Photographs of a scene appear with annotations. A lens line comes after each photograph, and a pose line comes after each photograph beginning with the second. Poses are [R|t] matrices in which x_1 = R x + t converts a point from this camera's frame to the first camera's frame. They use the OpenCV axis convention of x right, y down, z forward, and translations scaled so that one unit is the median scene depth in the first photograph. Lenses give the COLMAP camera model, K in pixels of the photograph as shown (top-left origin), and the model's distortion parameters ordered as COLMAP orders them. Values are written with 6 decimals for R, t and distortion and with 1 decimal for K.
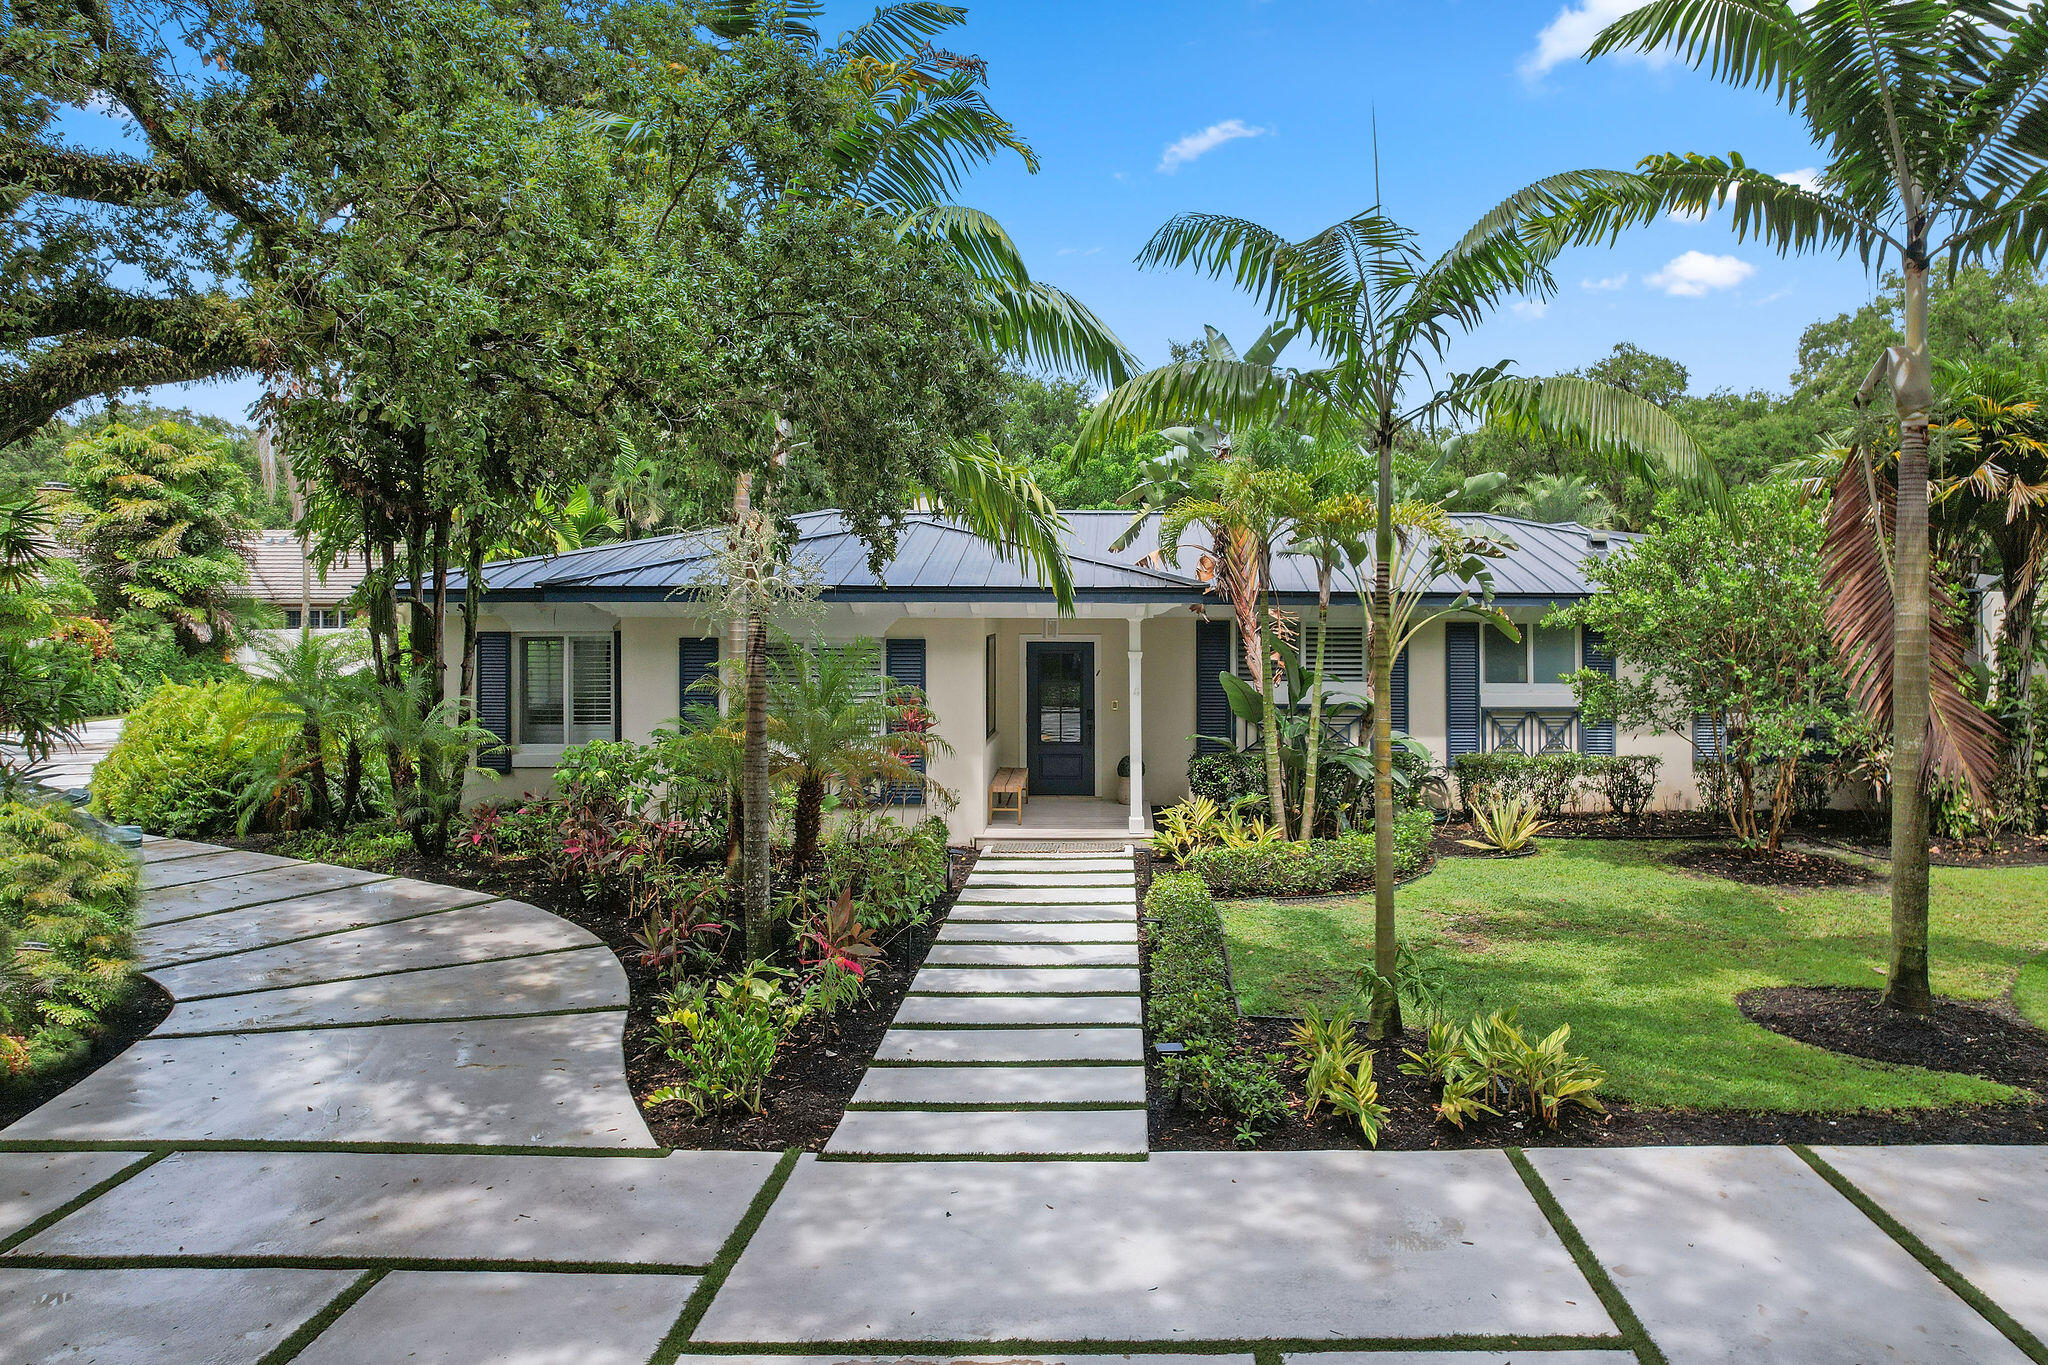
lens RADIAL K [[1449.2, 0, 1018.3], [0, 1449.2, 585.7], [0, 0, 1]] dist [-0.093740, 0.082963]
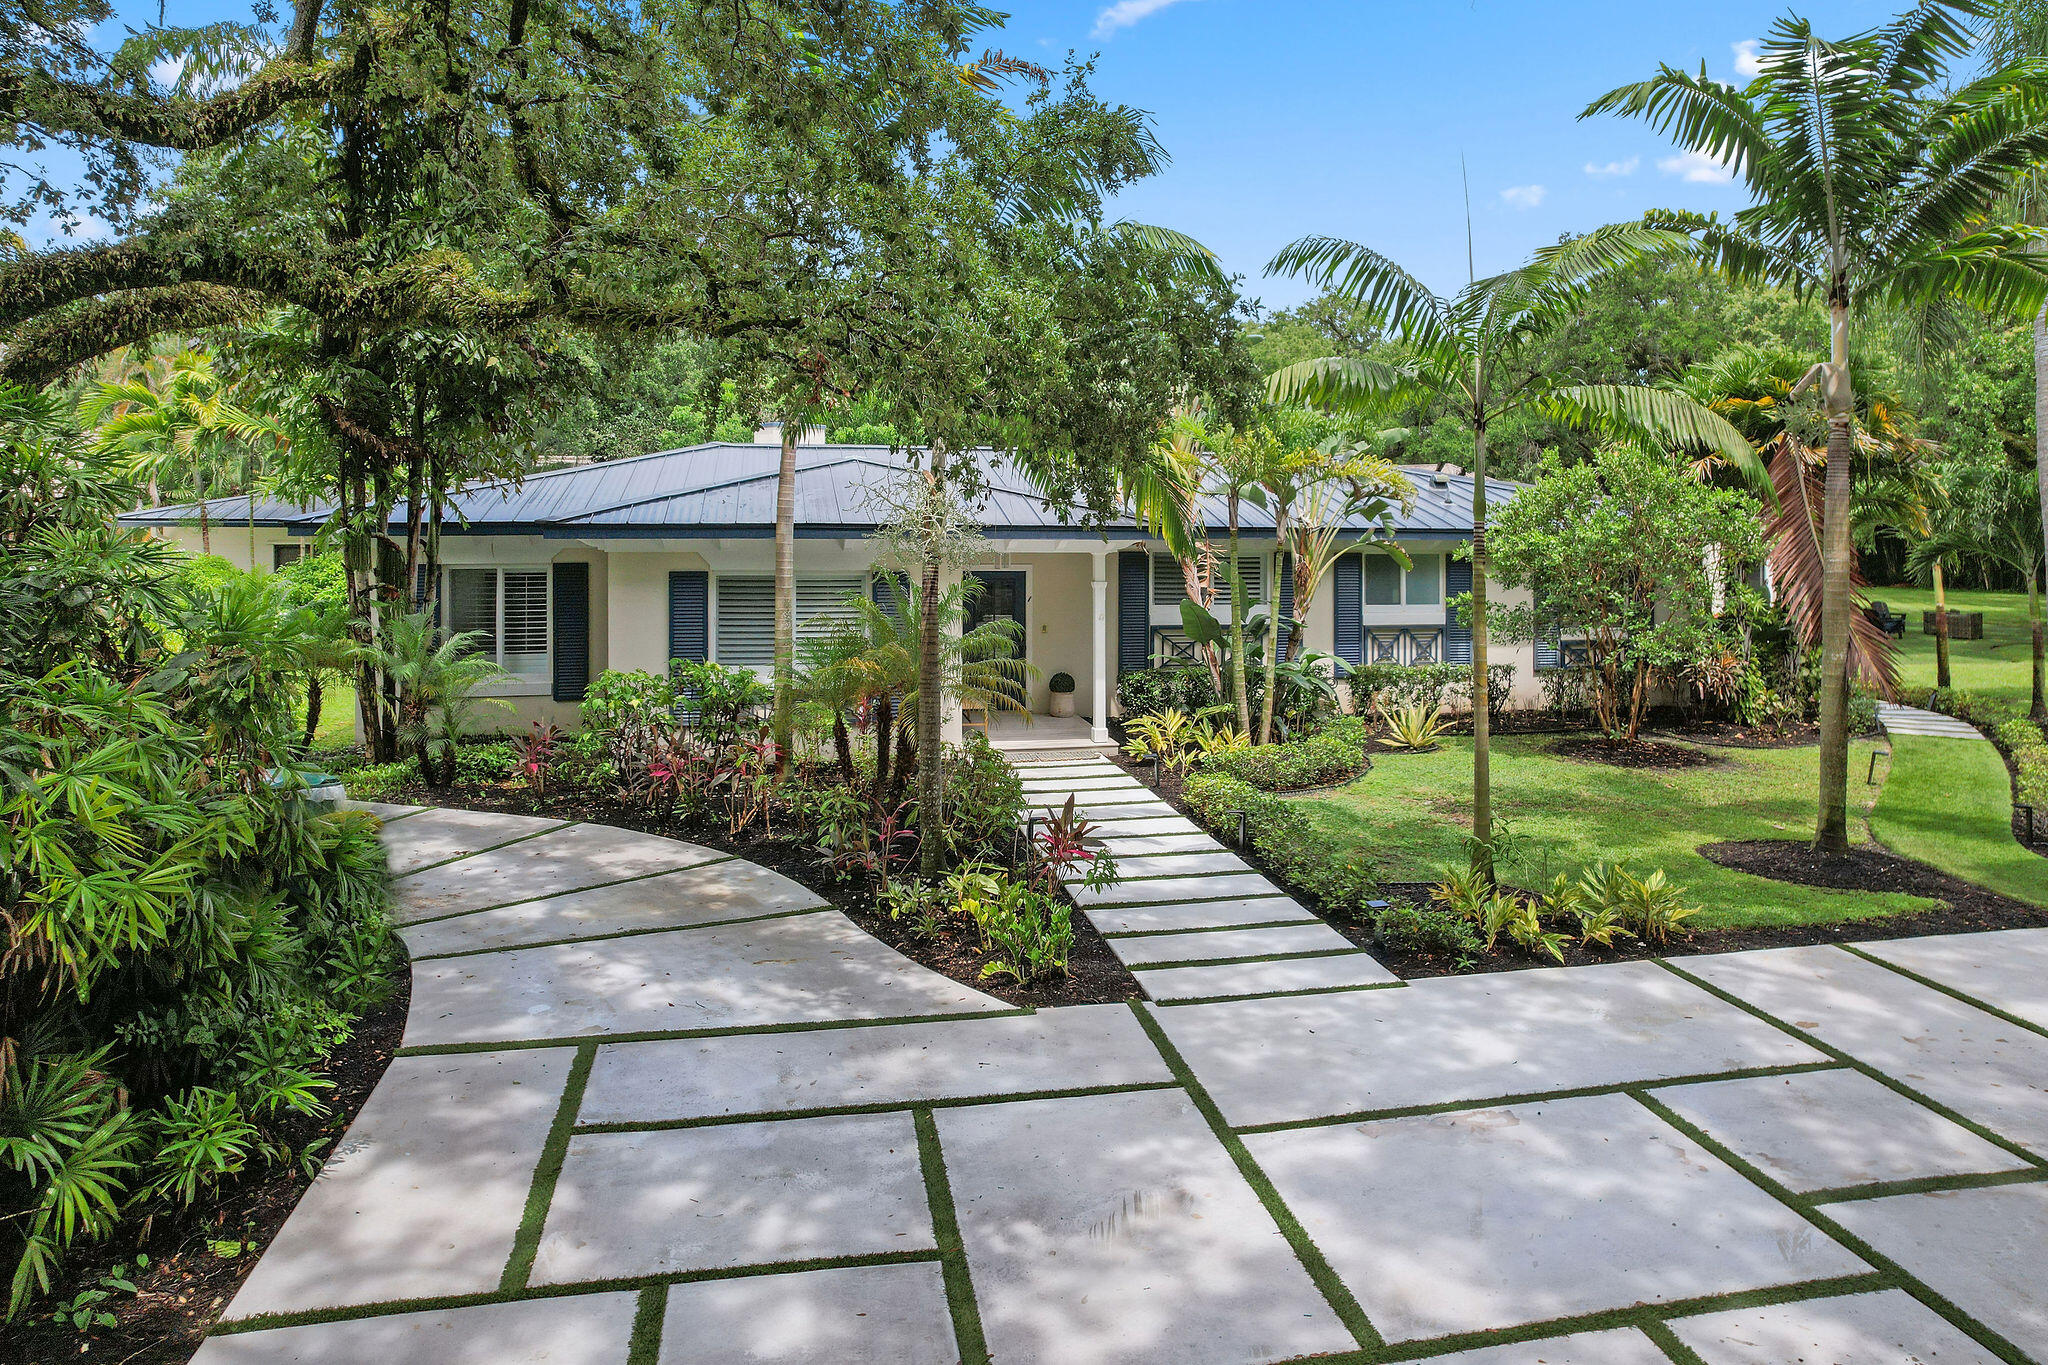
lens RADIAL K [[1415.7, 0, 1025.9], [0, 1415.7, 489.6], [0, 0, 1]] dist [-0.057909, 0.041125]
pose [[0.979057, 0.004059, 0.203546, -0.226988], [-0.002143, 0.999951, -0.009631, -0.017941], [-0.203576, 0.008994, 0.979018, -0.085206]]
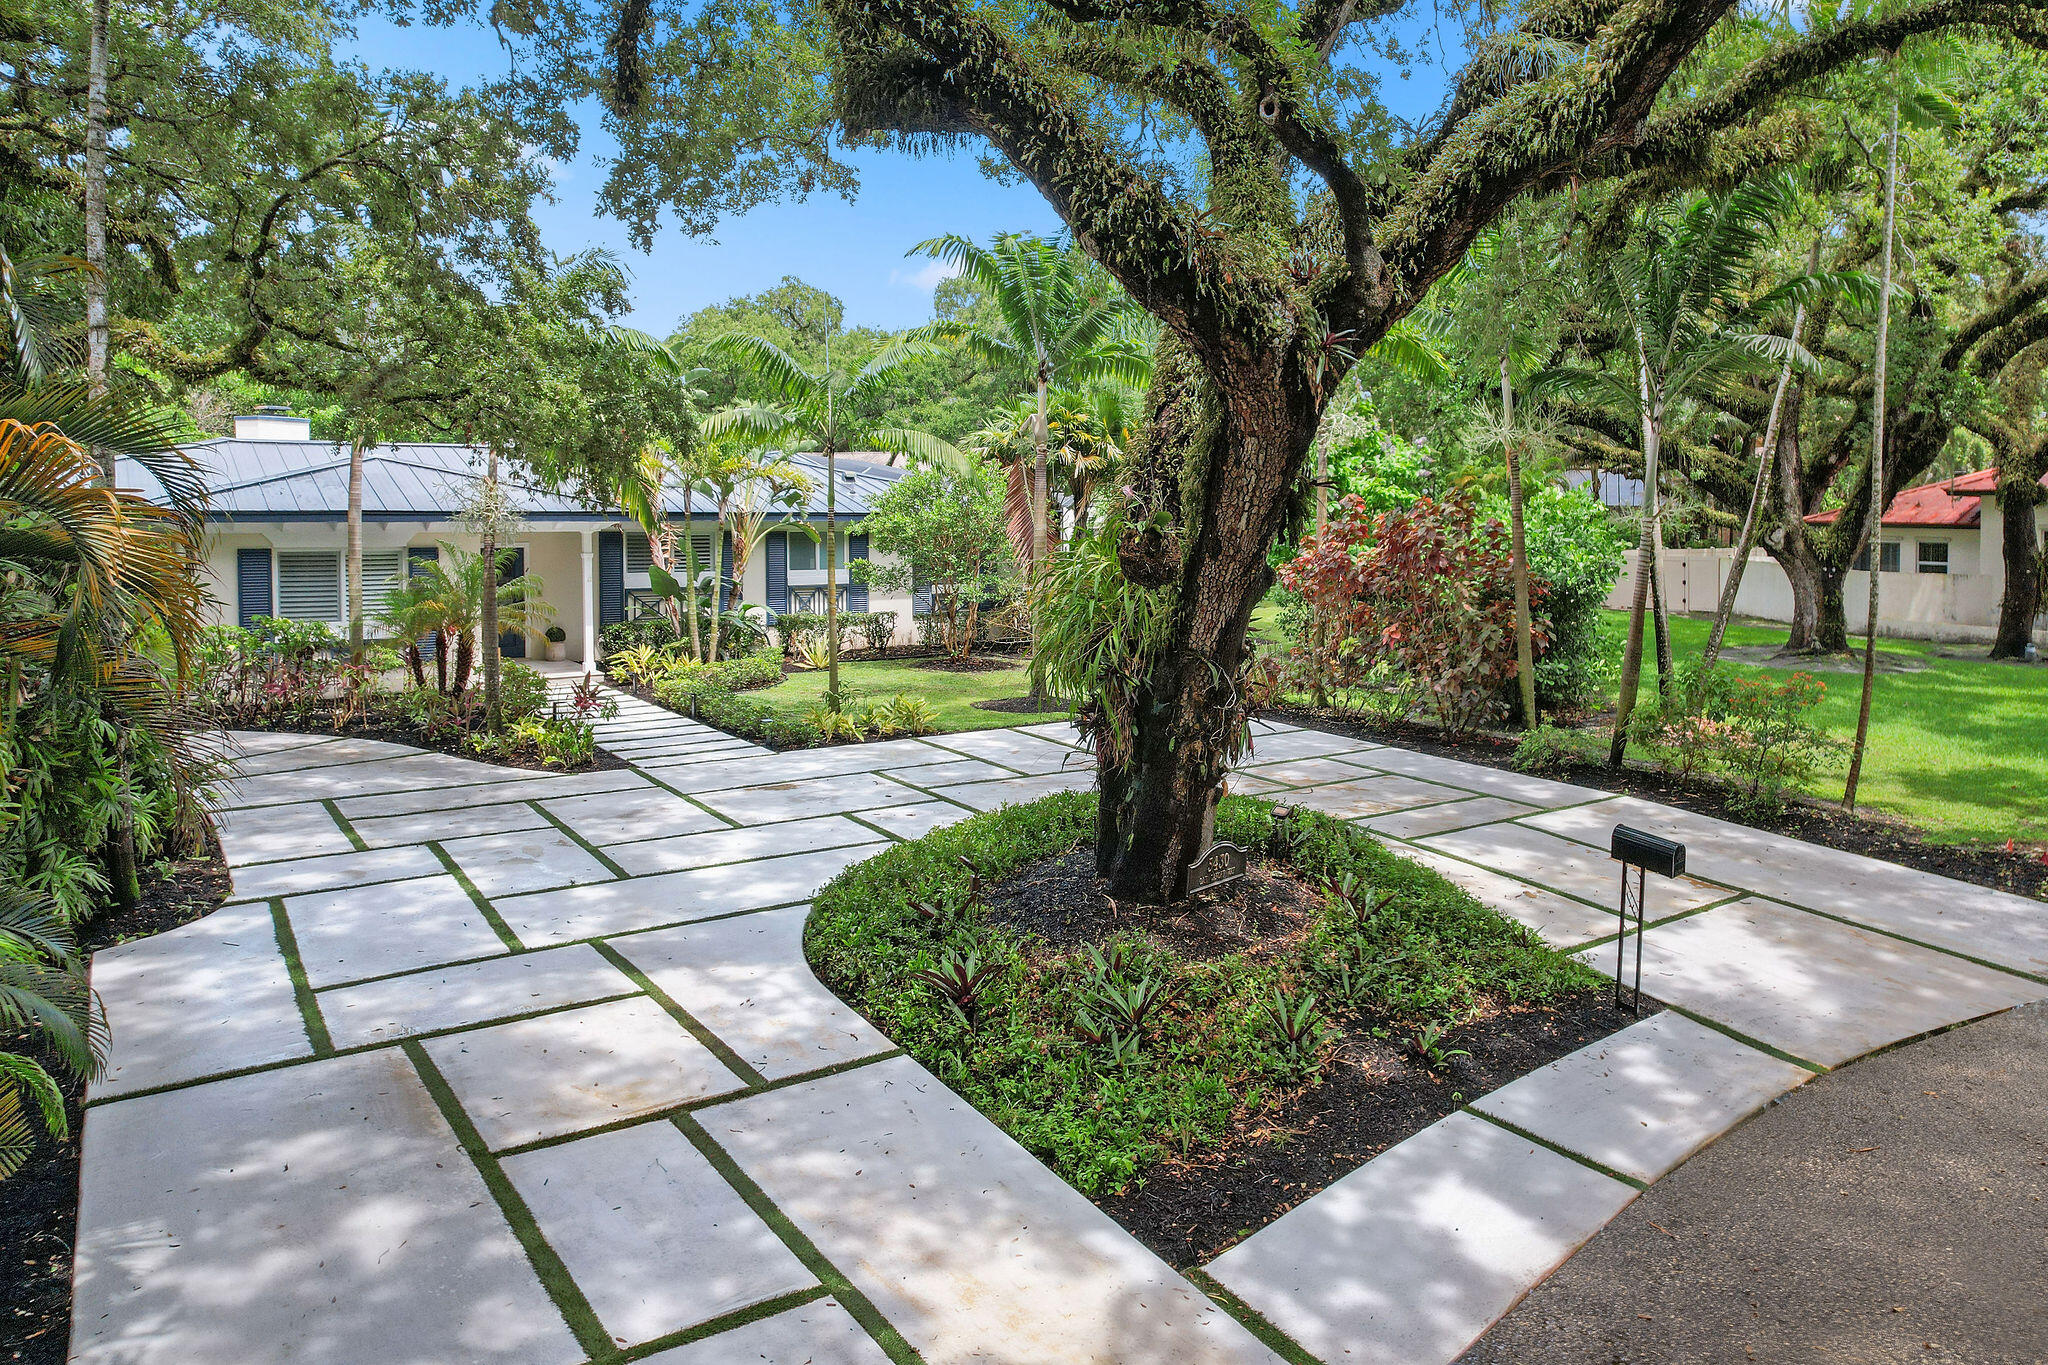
lens RADIAL K [[1449.2, 0, 1018.3], [0, 1449.2, 585.7], [0, 0, 1]] dist [-0.093740, 0.082963]
pose [[0.842077, -0.030778, 0.538479, -0.392472], [-0.005515, 0.997827, 0.065657, -0.024618], [-0.539329, -0.058258, 0.840077, -0.568052]]
